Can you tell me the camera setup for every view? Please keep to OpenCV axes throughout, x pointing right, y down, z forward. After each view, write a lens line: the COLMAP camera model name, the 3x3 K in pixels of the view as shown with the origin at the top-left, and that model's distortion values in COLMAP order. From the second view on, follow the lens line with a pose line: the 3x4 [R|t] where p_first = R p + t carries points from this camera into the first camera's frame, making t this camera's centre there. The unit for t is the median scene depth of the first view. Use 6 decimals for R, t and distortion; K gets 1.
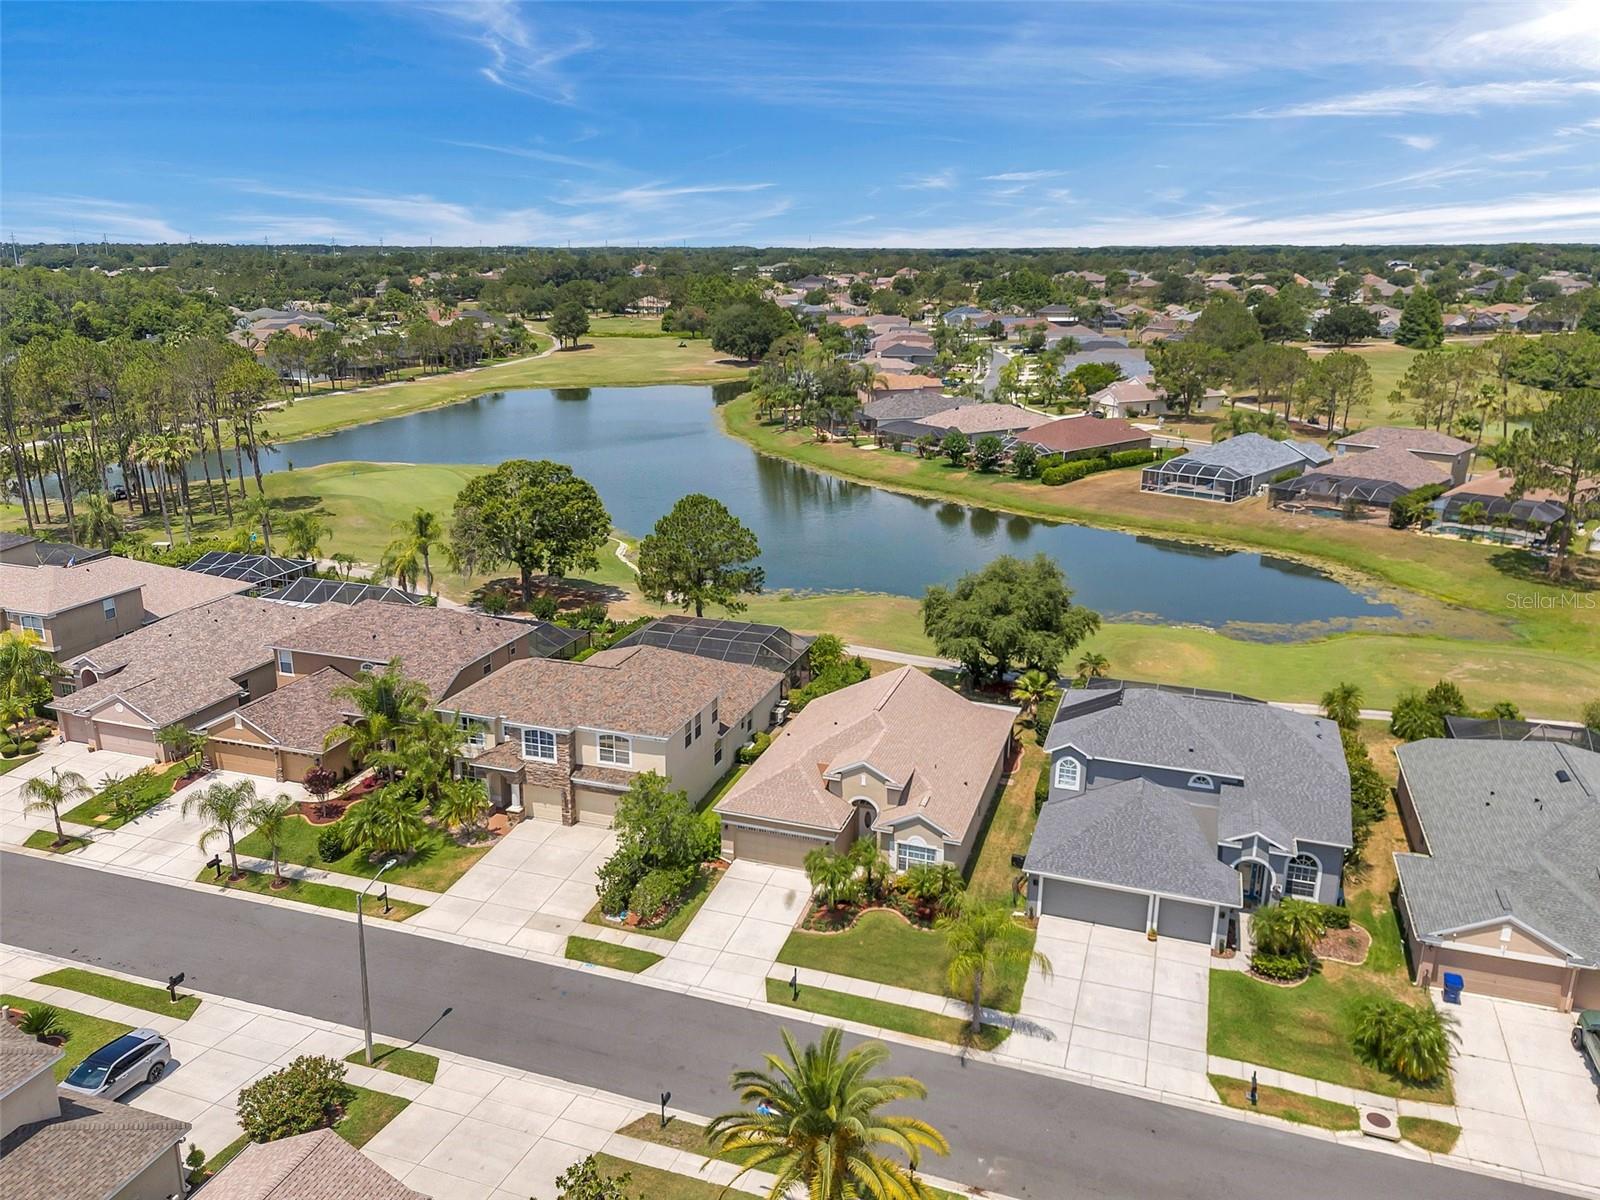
lens RADIAL K [[1178.1, 0, 777.3], [0, 1178.1, 578.8], [0, 0, 1]] dist [0.063192, -0.058560]
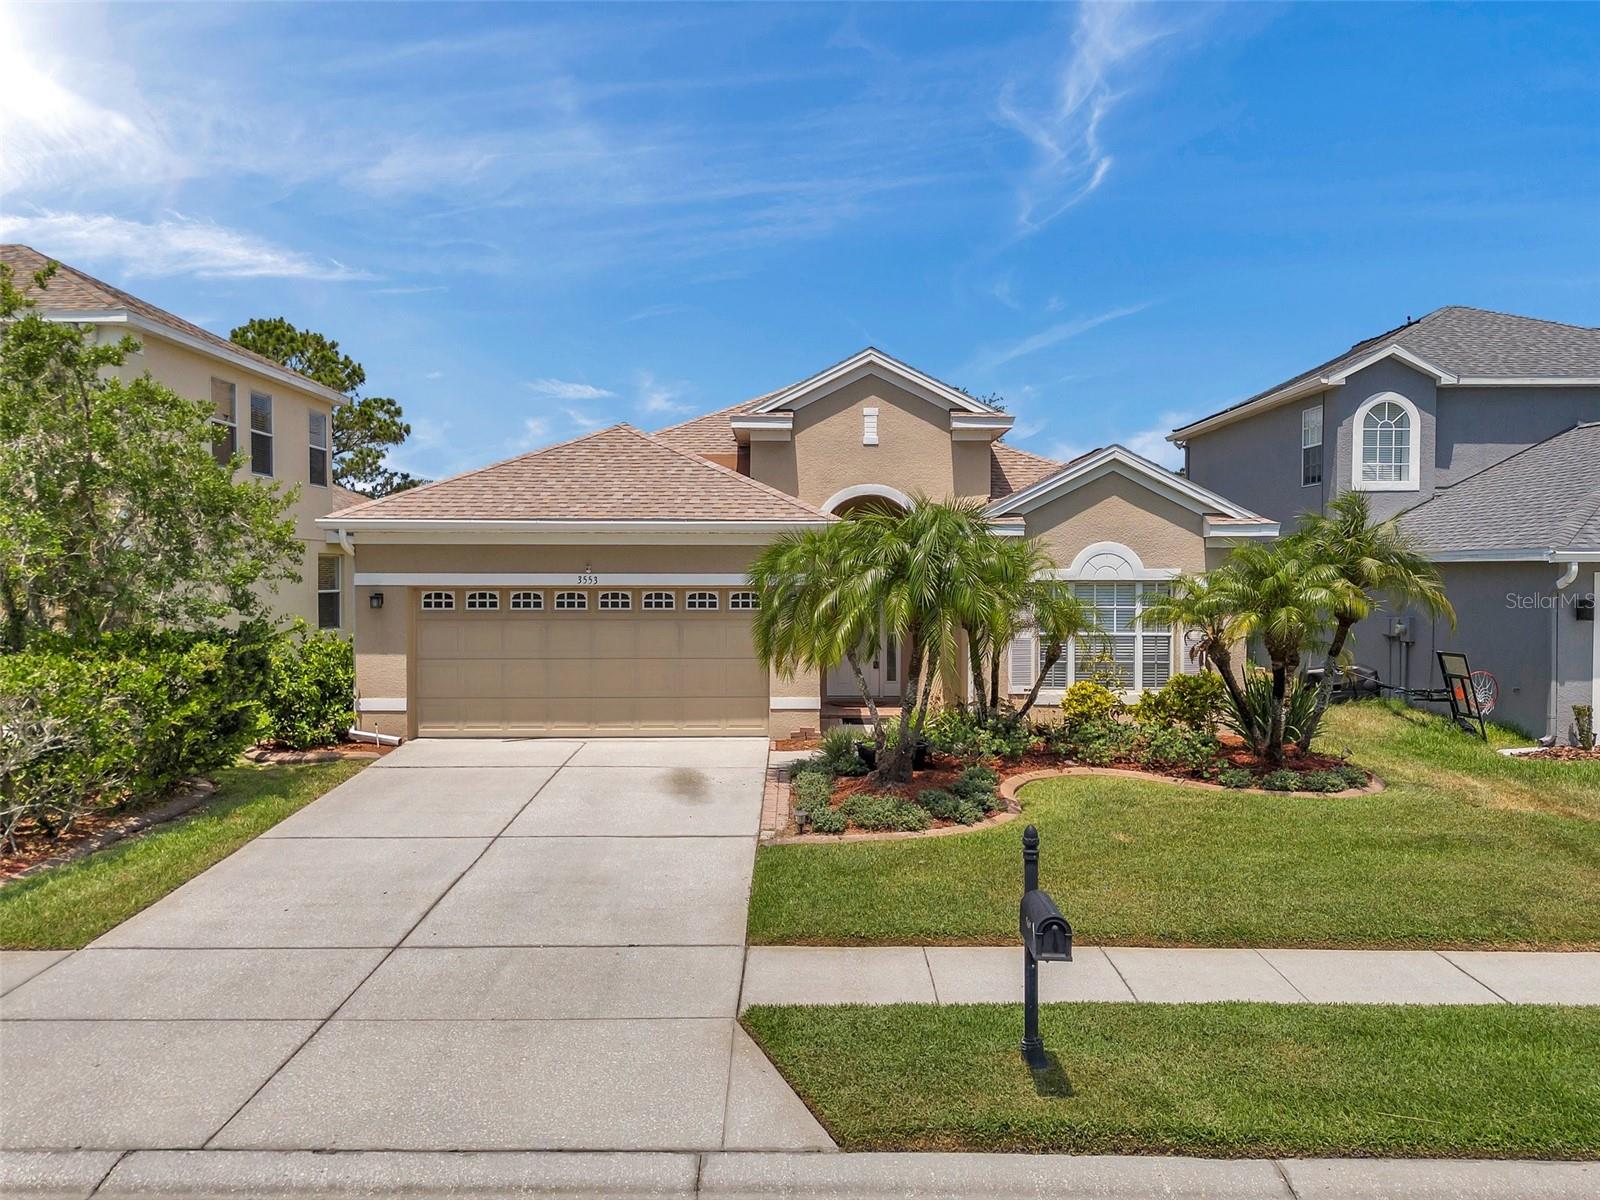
lens RADIAL K [[1168.6, 0, 782.2], [0, 1168.6, 623.7], [0, 0, 1]] dist [0.065291, -0.053116]
pose [[0.945259, -0.014425, 0.326001, -0.037179], [0.089214, 0.972386, -0.215654, 0.238056], [-0.313888, 0.232933, 0.920444, 0.634759]]
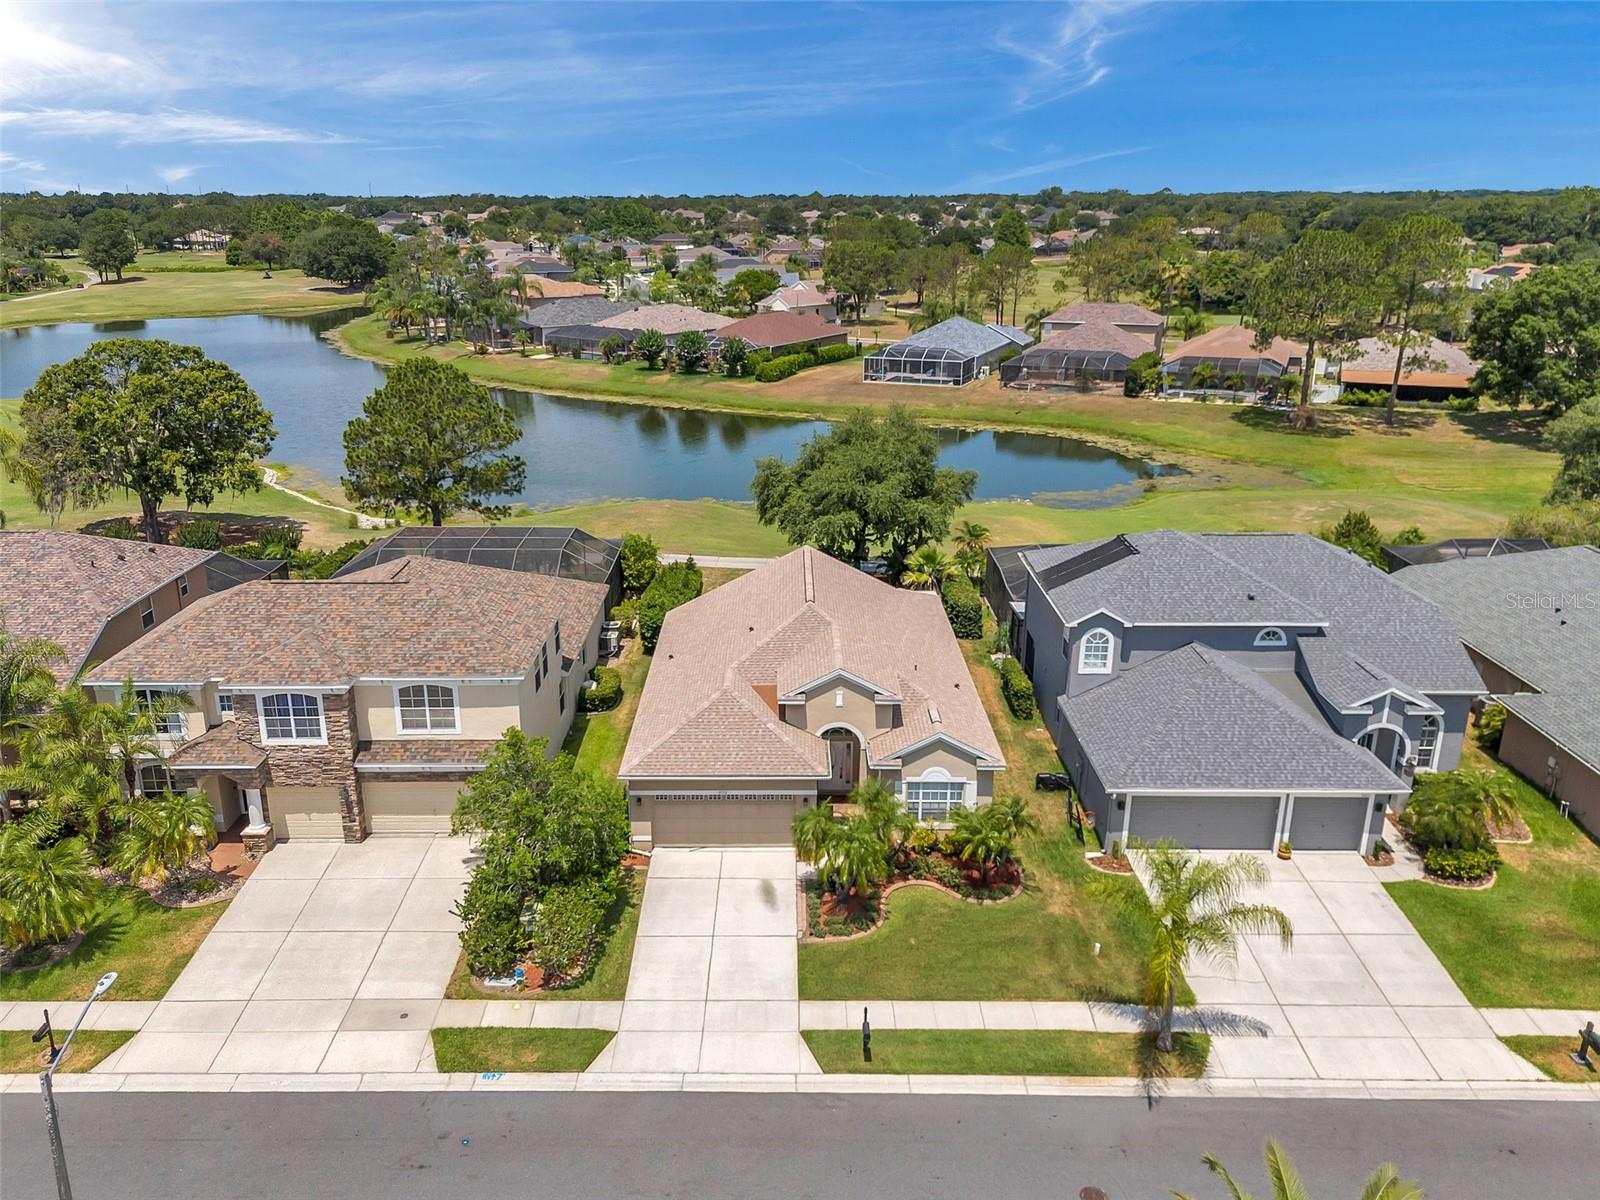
lens RADIAL K [[1181.0, 0, 761.6], [0, 1181.0, 594.9], [0, 0, 1]] dist [0.059794, -0.052927]
pose [[0.945964, -0.105009, 0.306798, -0.140468], [0.090554, 0.994021, 0.061018, 0.057970], [-0.311371, -0.029939, 0.949817, 0.325694]]
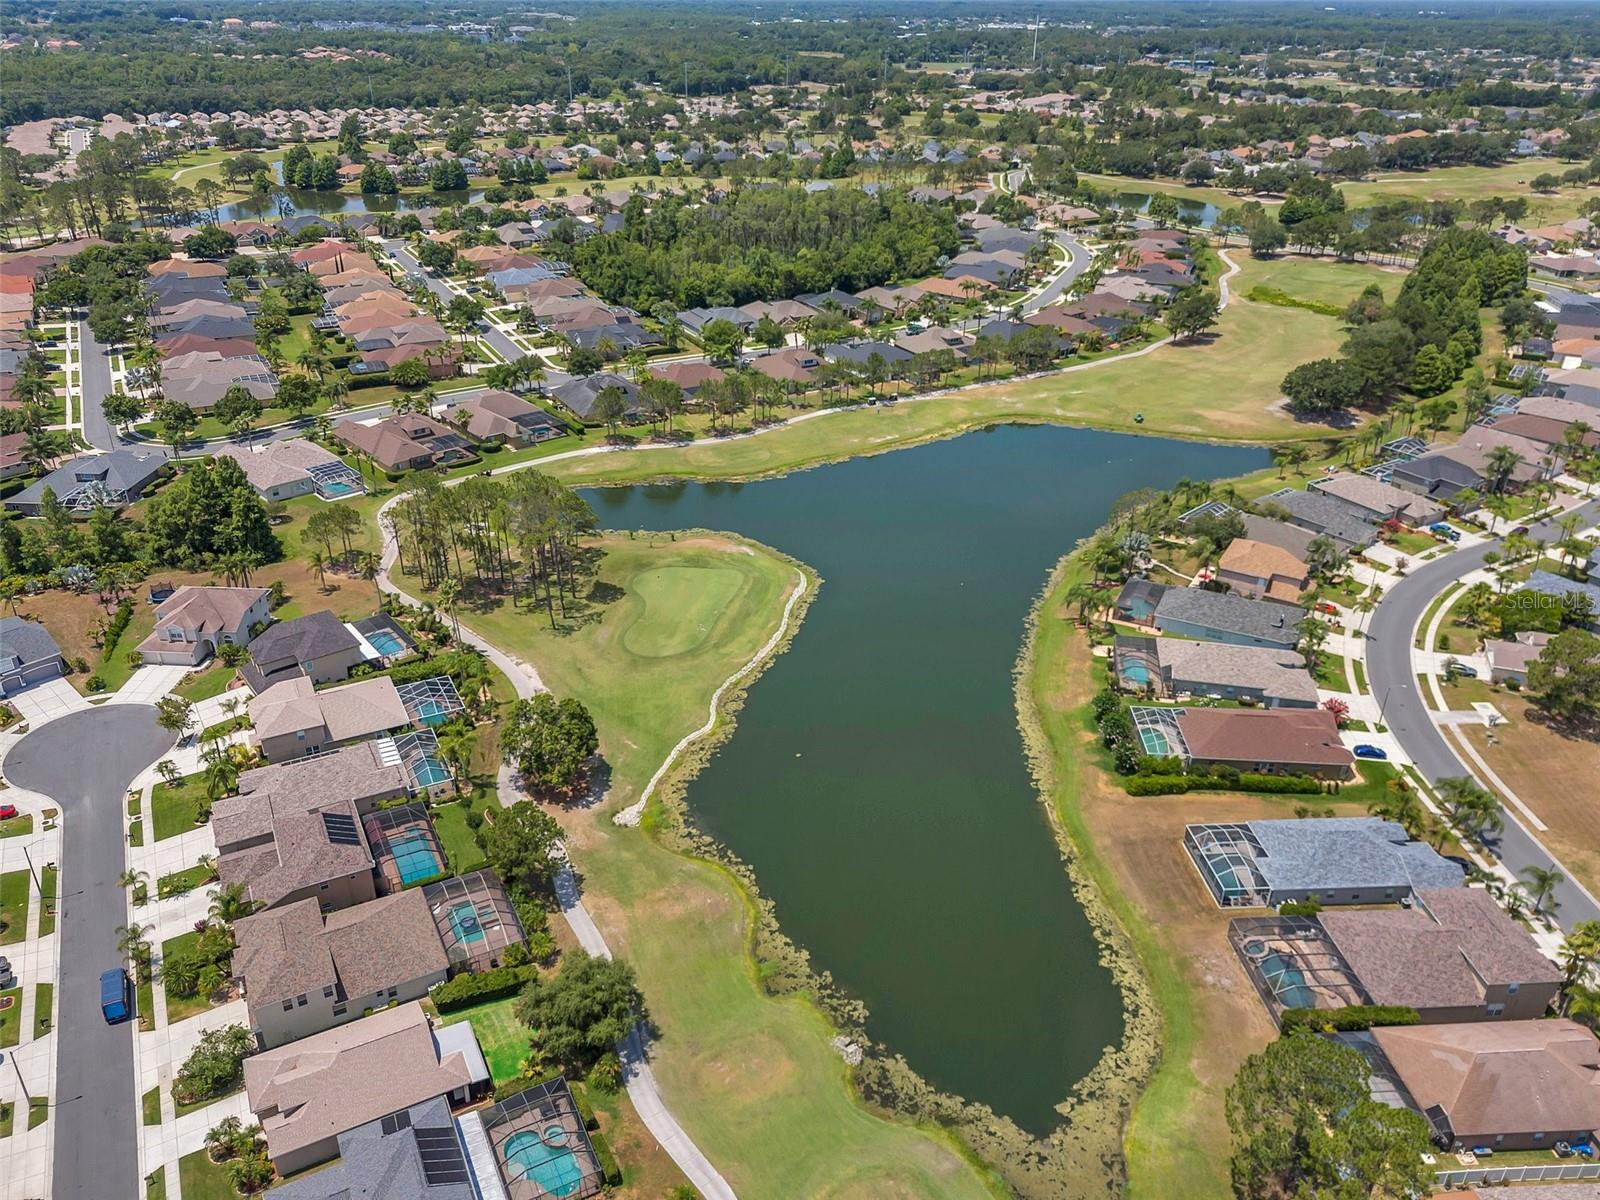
lens RADIAL K [[1178.5, 0, 822.2], [0, 1178.5, 602.9], [0, 0, 1]] dist [0.063994, -0.071499]
pose [[0.739995, 0.319194, -0.592049, 1.287112], [-0.191690, 0.943802, 0.269244, -0.996531], [0.644719, -0.085750, 0.759595, 0.184100]]
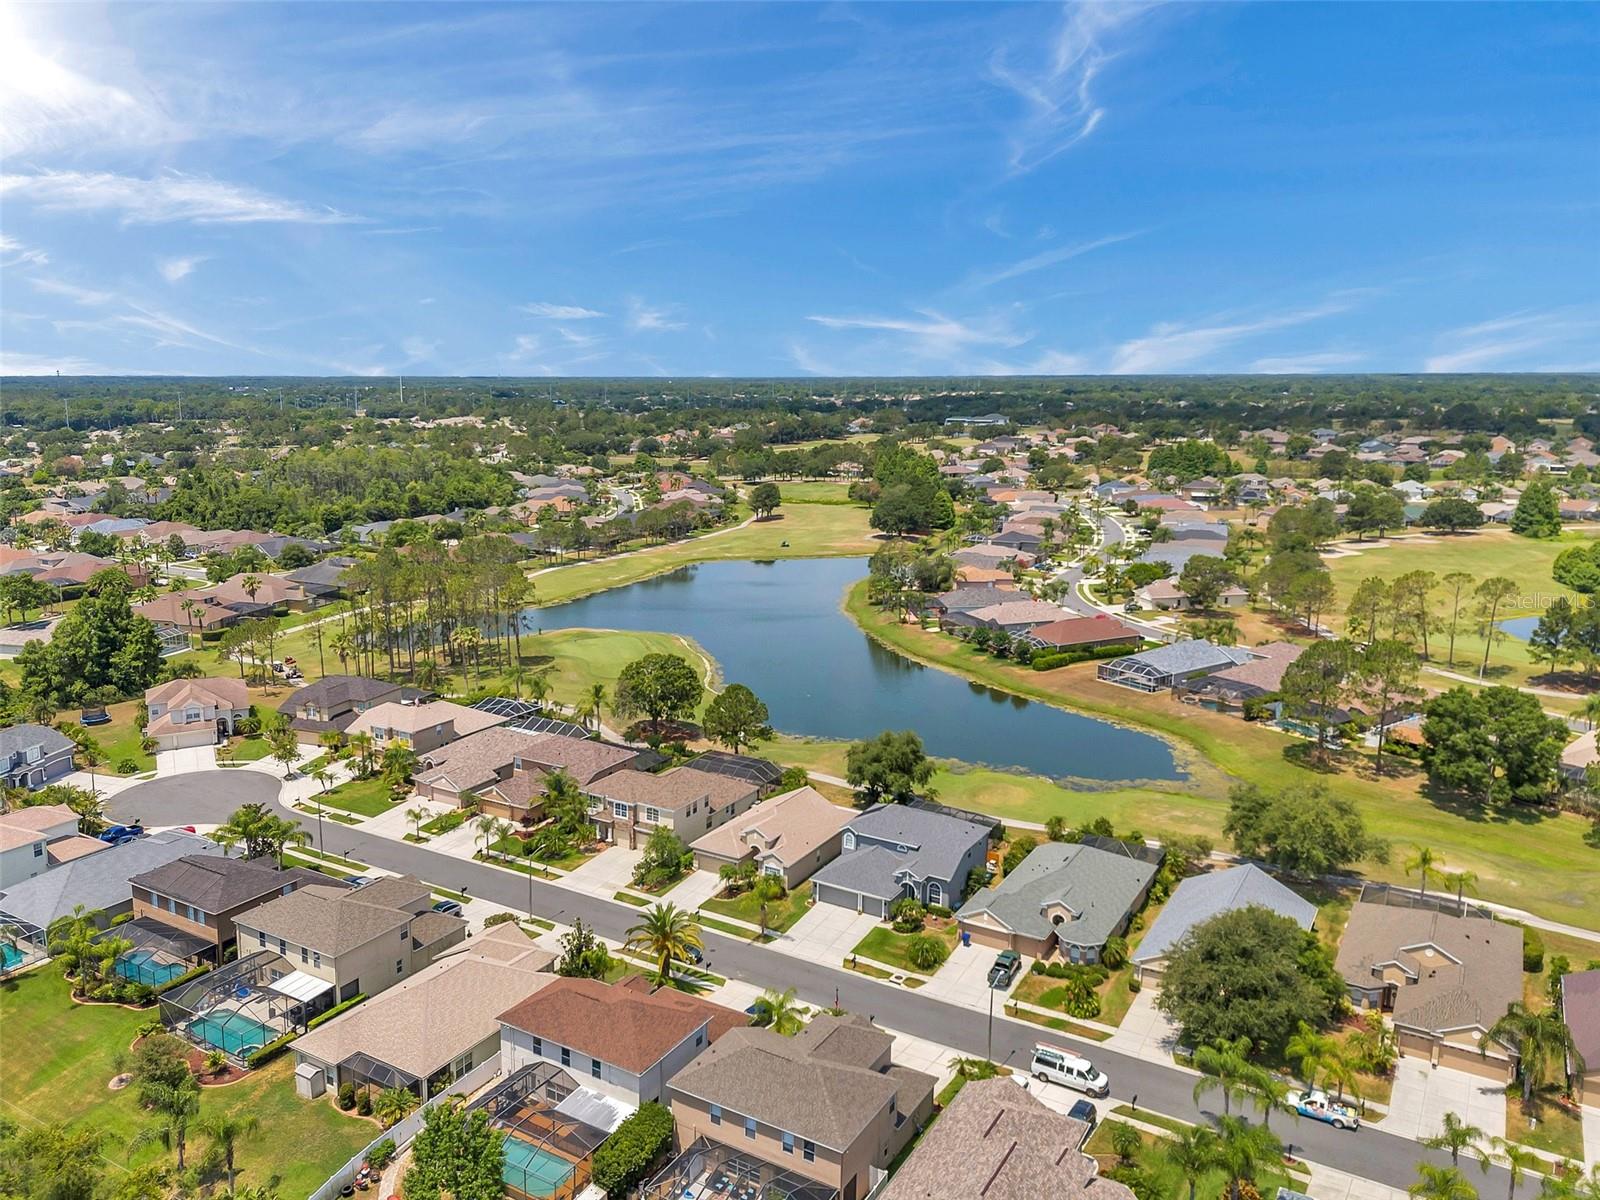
lens RADIAL K [[1173.5, 0, 773.8], [0, 1173.5, 562.8], [0, 0, 1]] dist [0.125739, -0.194735]
pose [[0.978160, 0.031822, -0.205405, 0.460734], [-0.054533, 0.992884, -0.105870, -0.088772], [0.200574, 0.114759, 0.972934, -1.013987]]
